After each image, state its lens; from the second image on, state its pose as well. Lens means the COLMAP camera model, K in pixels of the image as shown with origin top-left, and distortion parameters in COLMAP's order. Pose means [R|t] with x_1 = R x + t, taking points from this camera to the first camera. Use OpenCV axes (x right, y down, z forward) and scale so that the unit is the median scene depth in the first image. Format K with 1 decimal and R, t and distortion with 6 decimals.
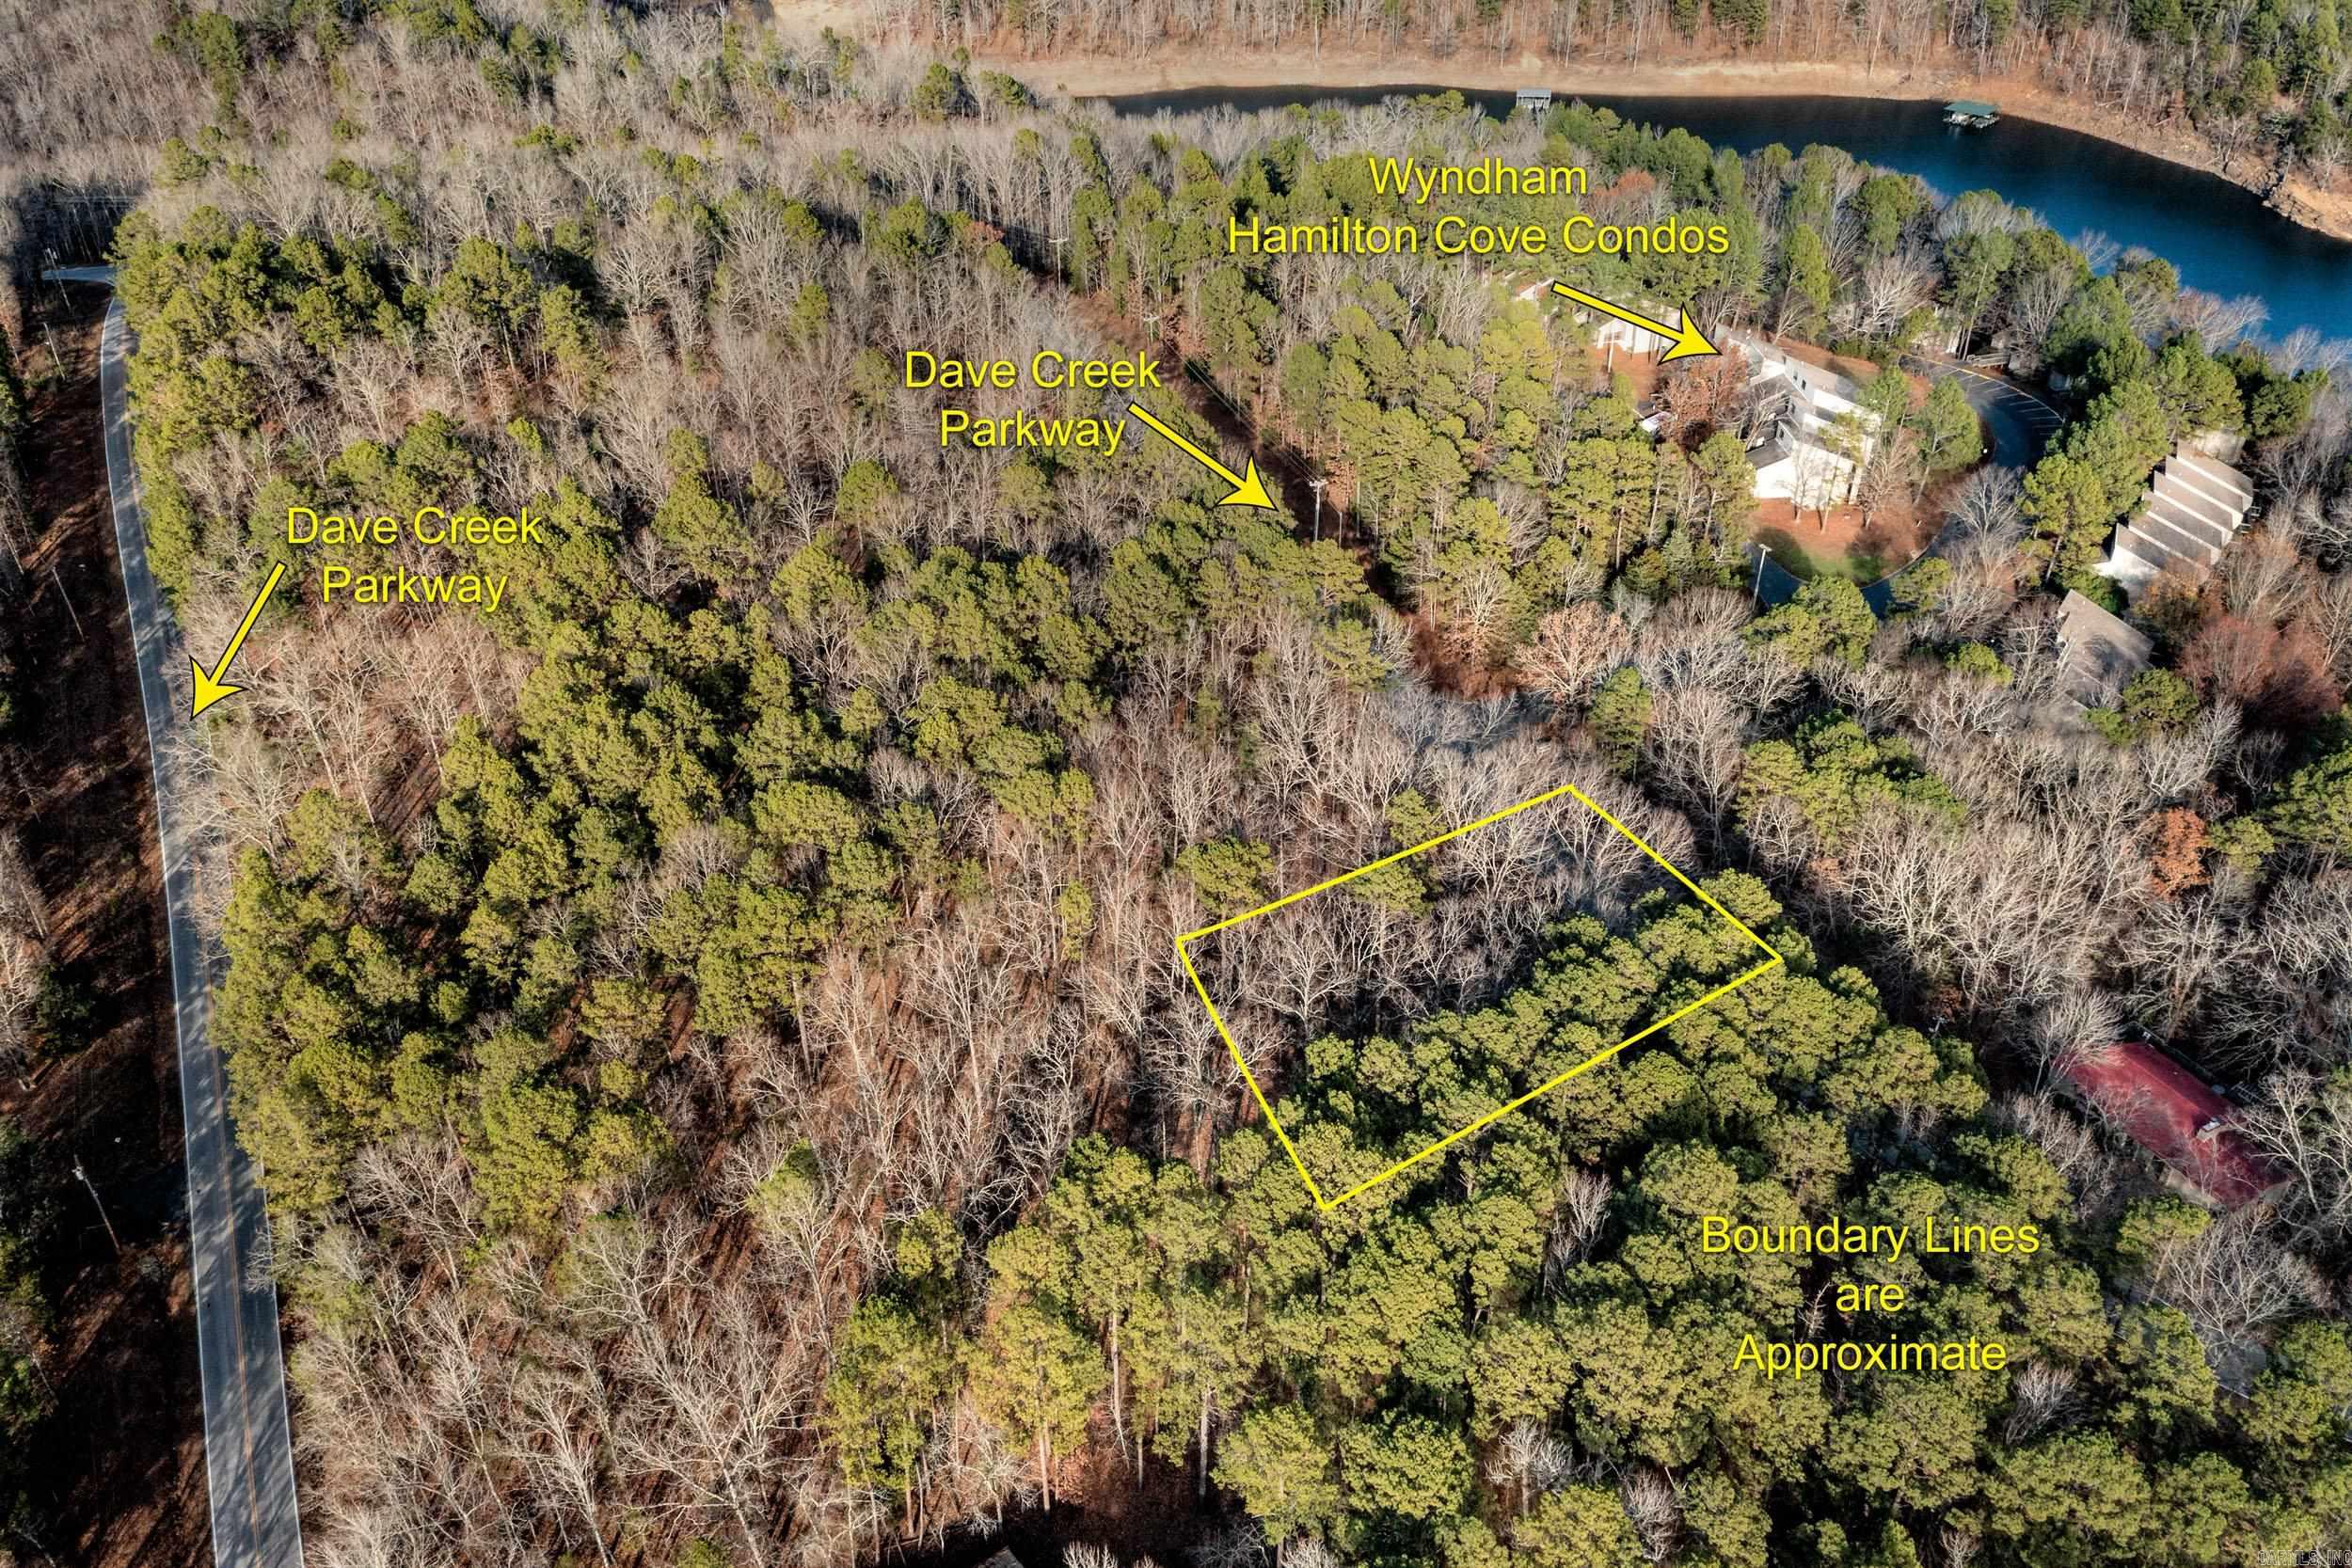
lens RADIAL K [[1774.0, 0, 1171.9], [0, 1774.0, 796.2], [0, 0, 1]] dist [0.232328, -0.318385]
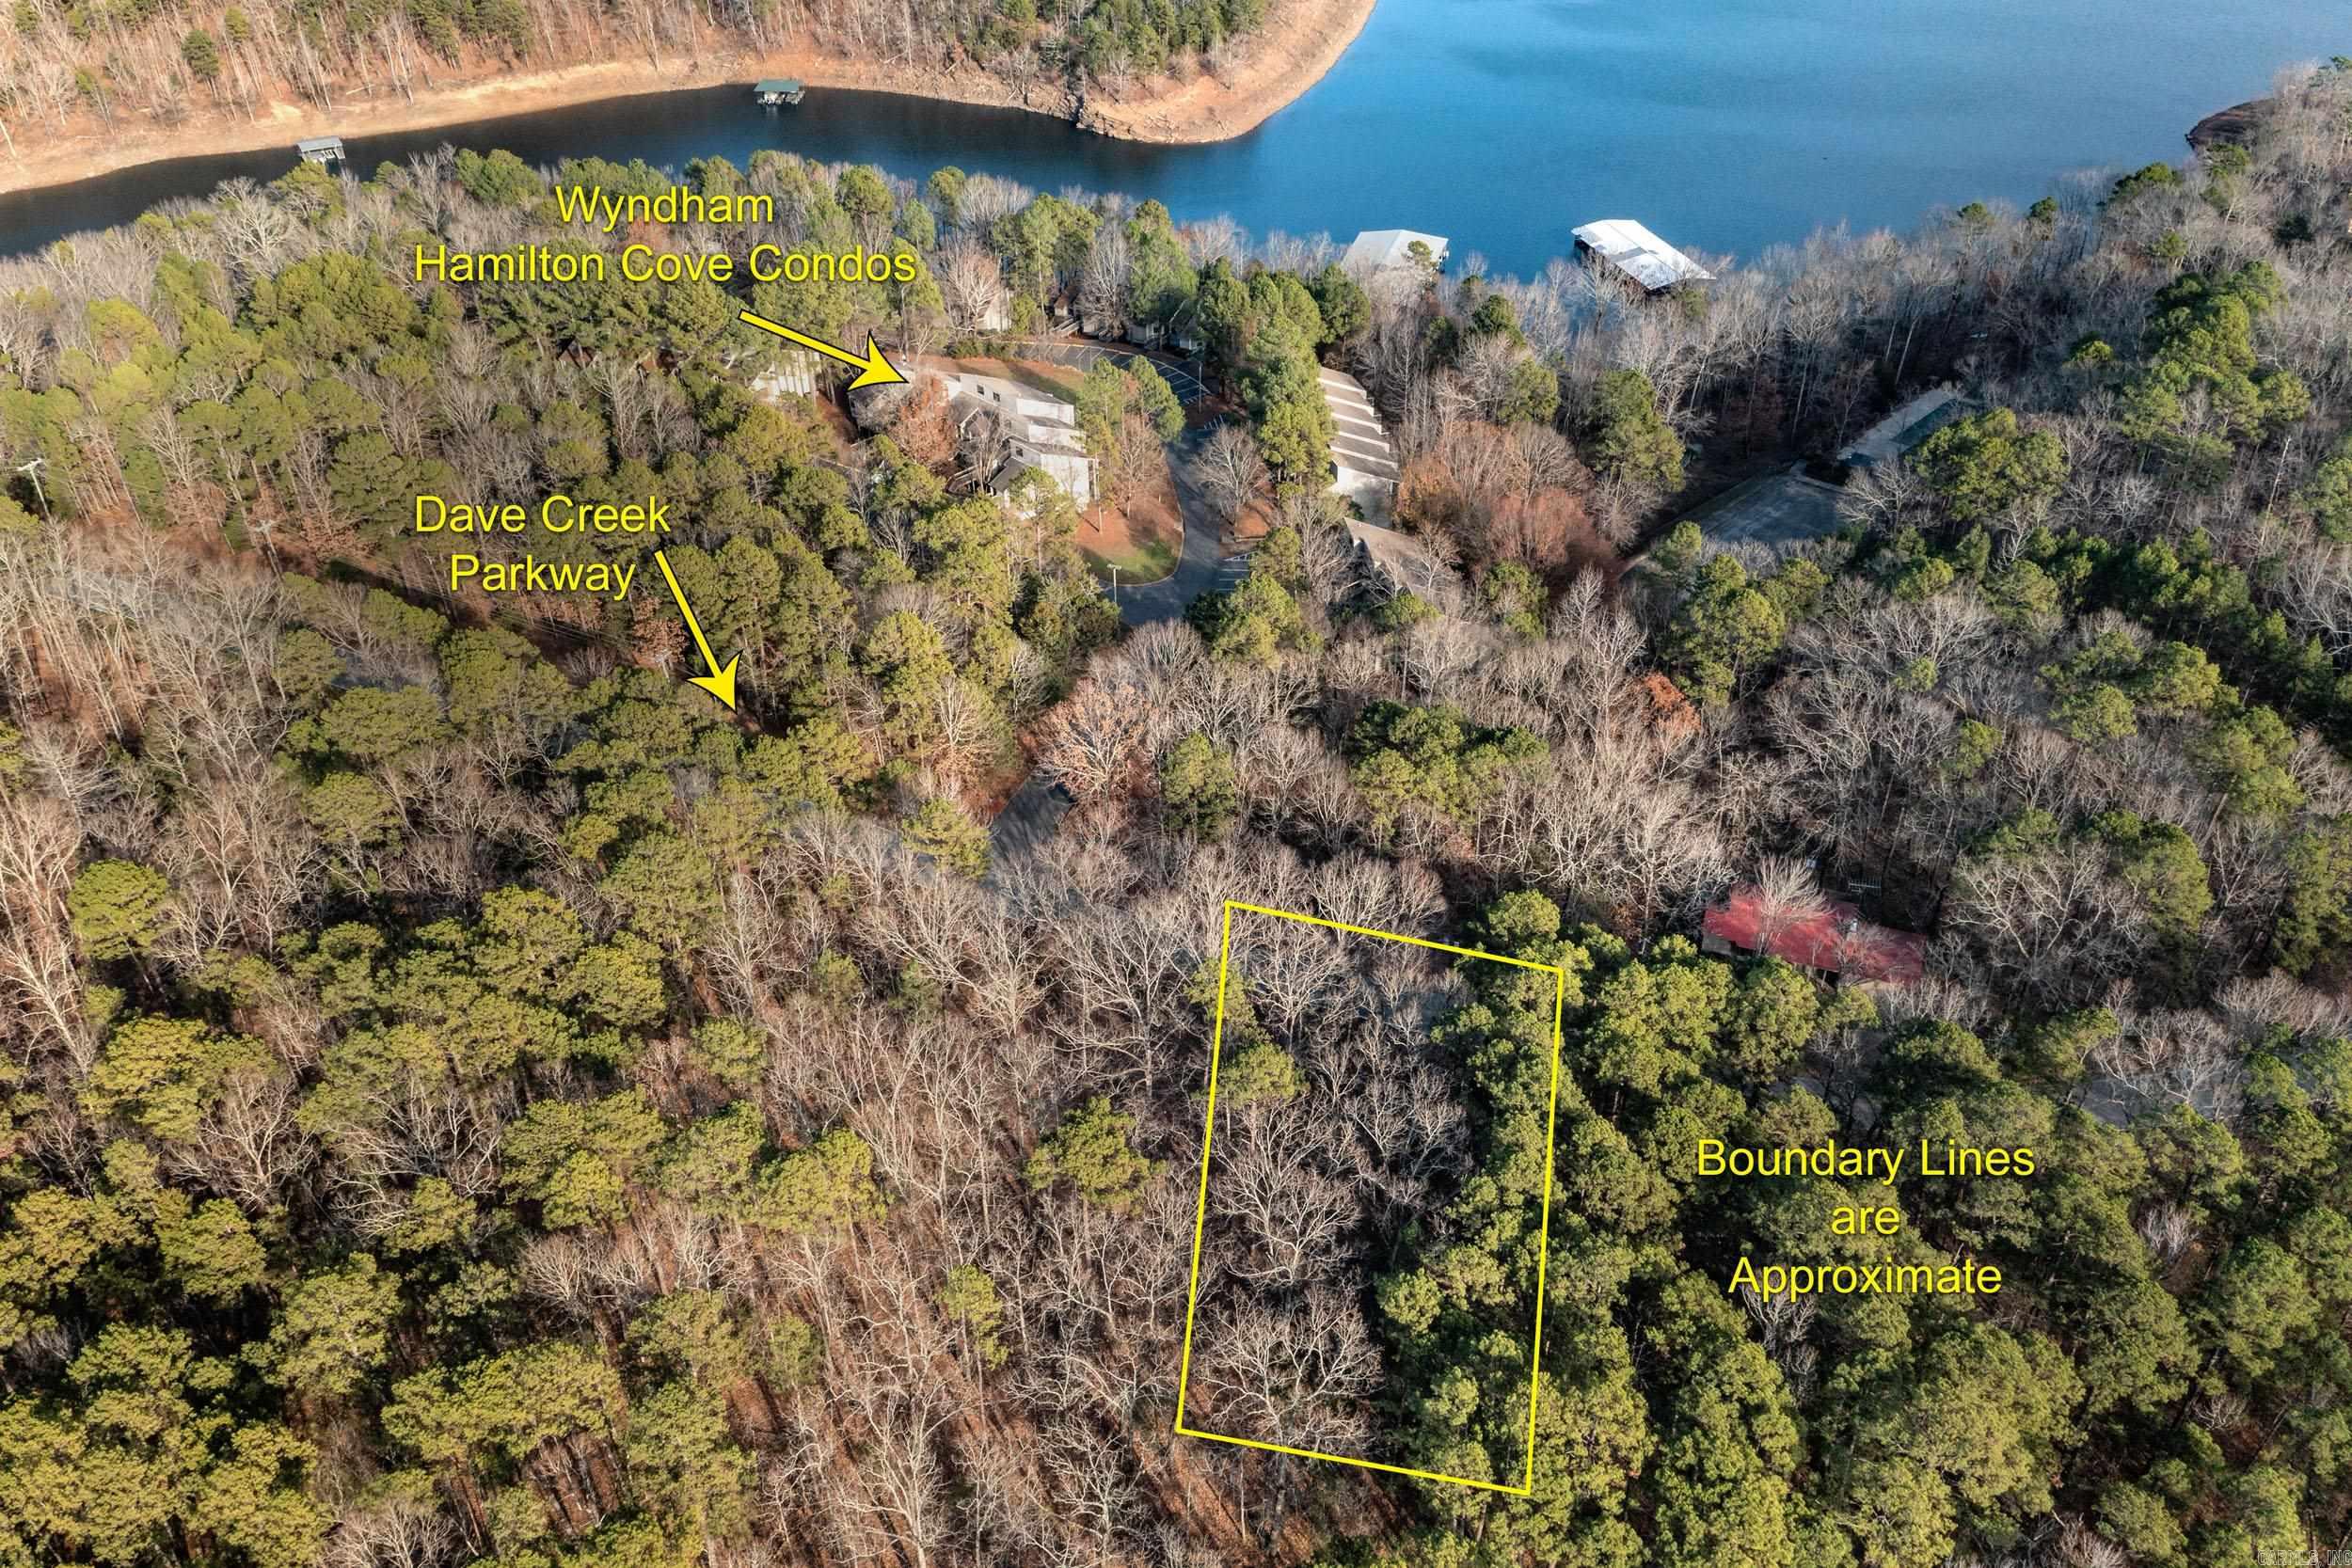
lens RADIAL K [[1774.0, 0, 1171.9], [0, 1774.0, 796.2], [0, 0, 1]] dist [0.232328, -0.318385]
pose [[0.742828, -0.388390, 0.545307, -0.278647], [0.382772, 0.914646, 0.130030, -0.171203], [-0.549265, 0.112138, 0.828090, 0.251222]]
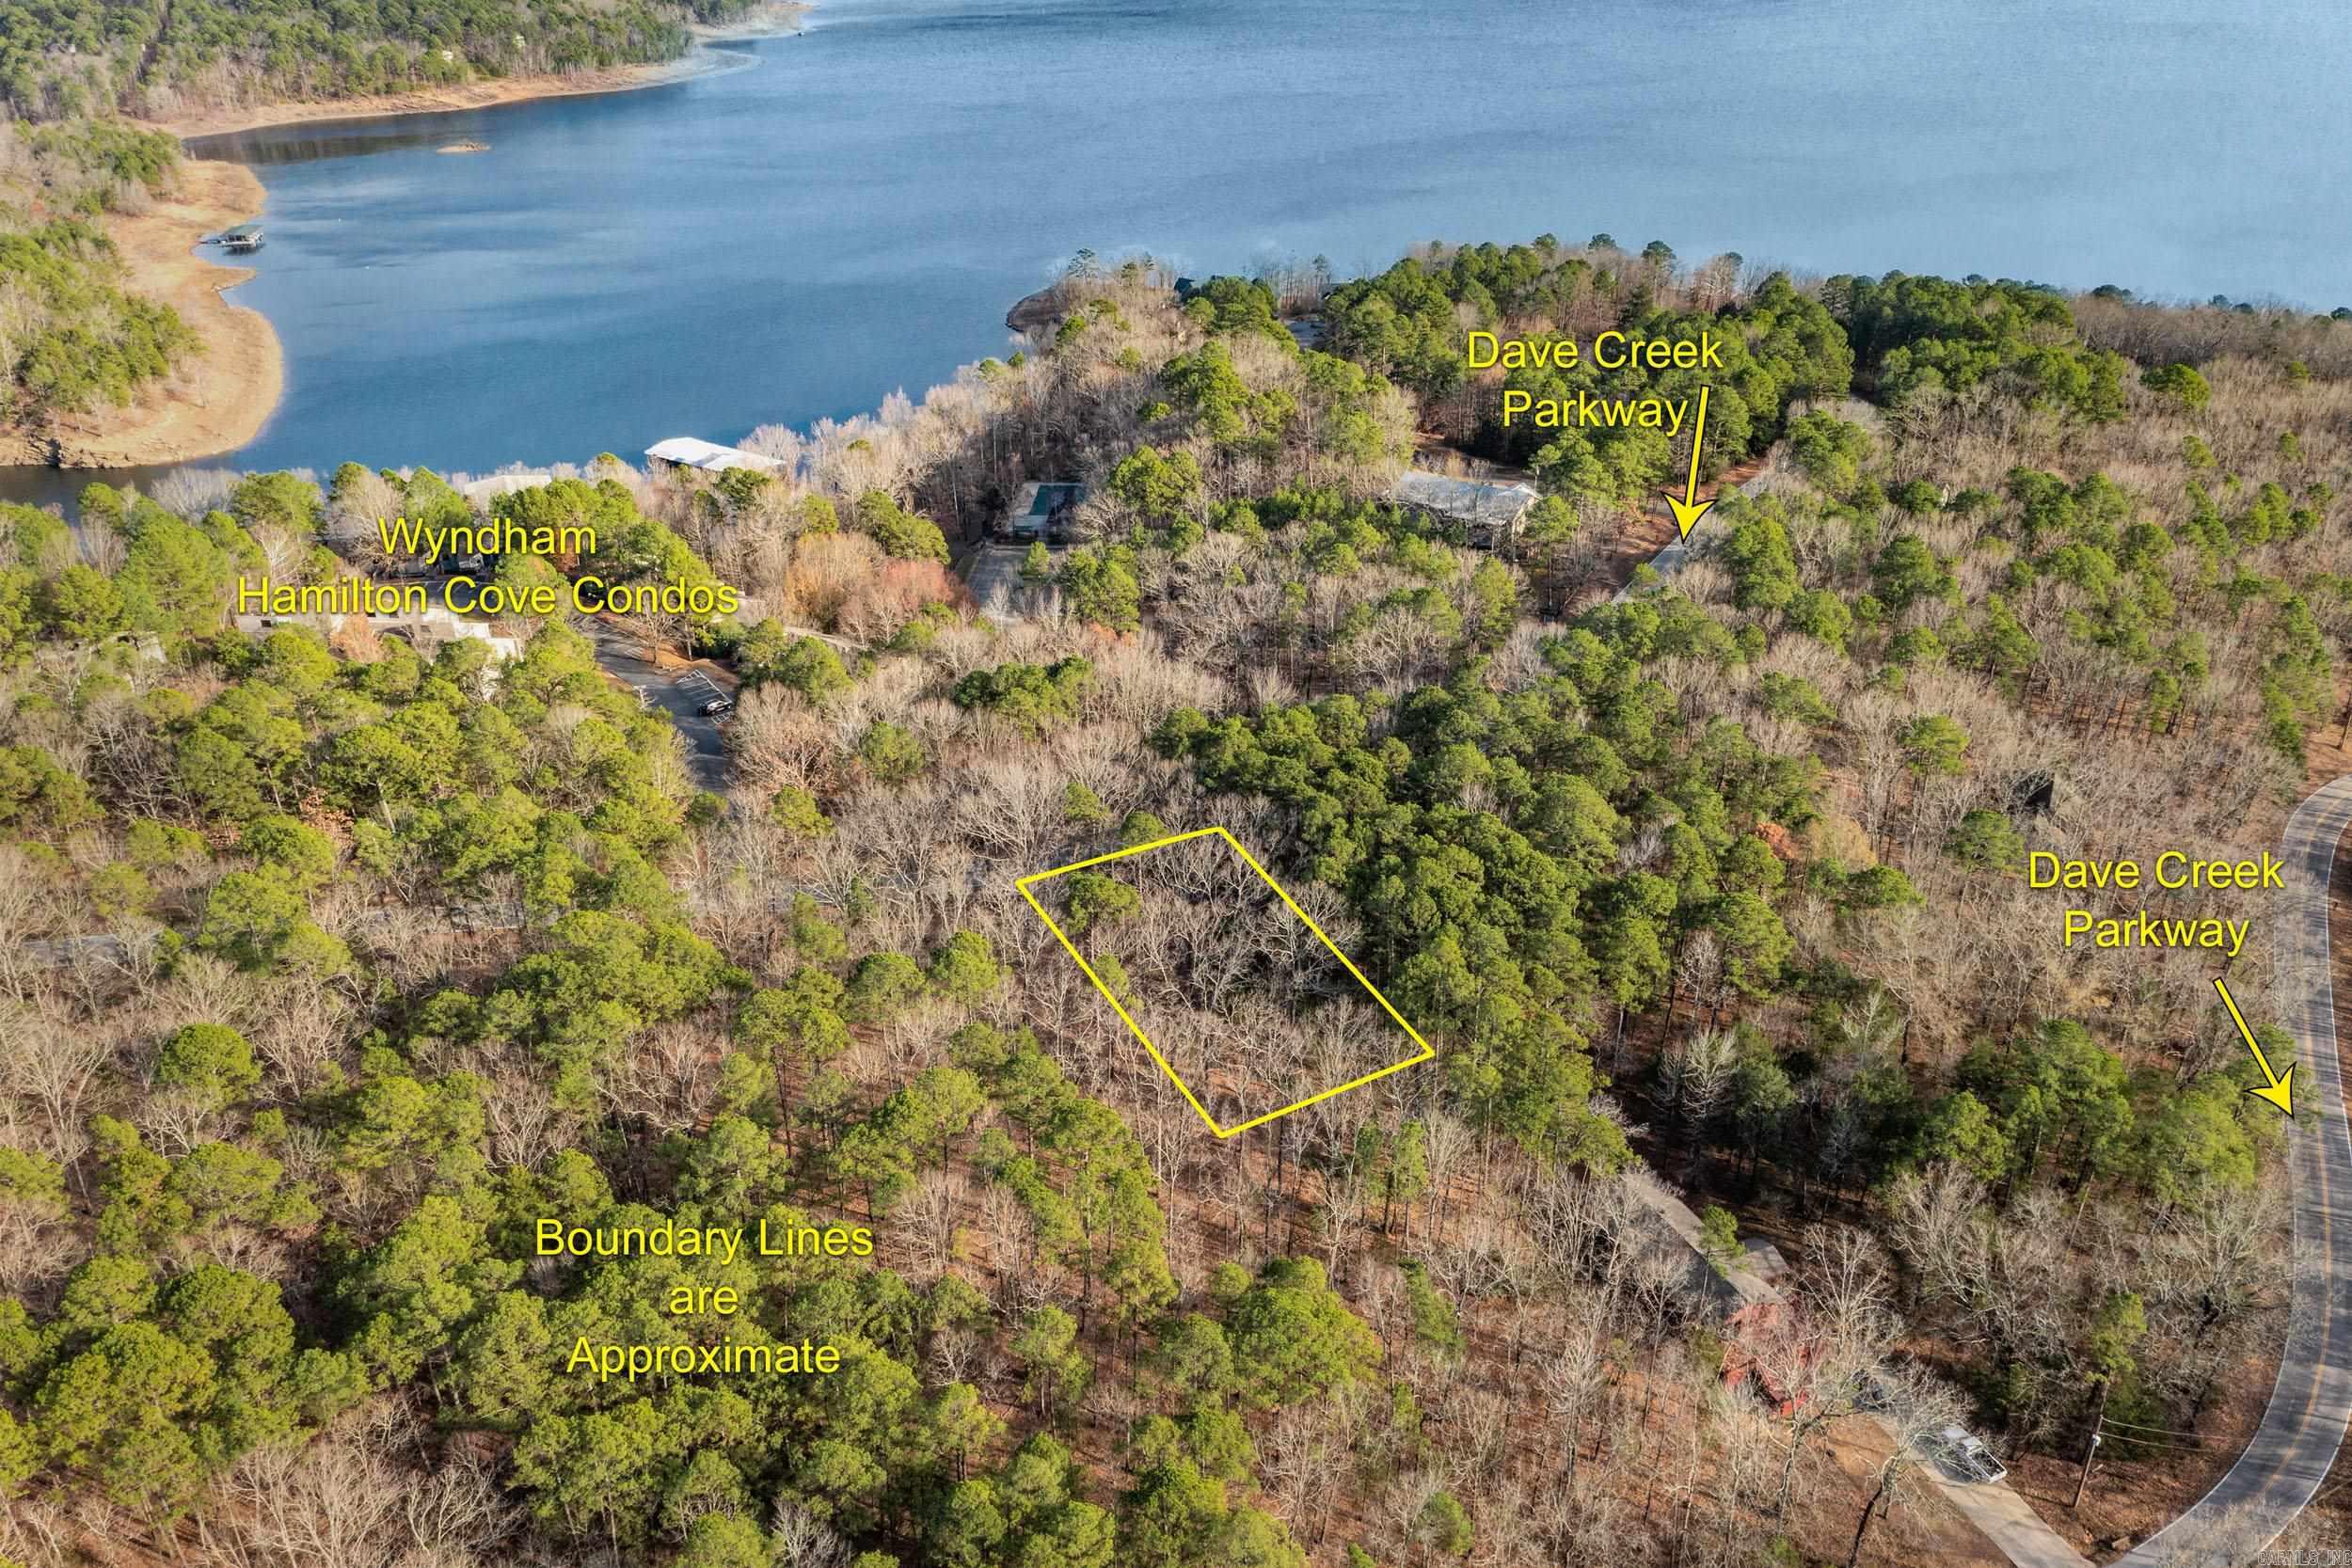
lens RADIAL K [[1774.0, 0, 1171.9], [0, 1774.0, 796.2], [0, 0, 1]] dist [0.232328, -0.318385]
pose [[0.127827, -0.446232, 0.885741, -0.857117], [0.575908, 0.760476, 0.300011, -0.293542], [-0.807459, 0.471756, 0.354198, 0.438884]]
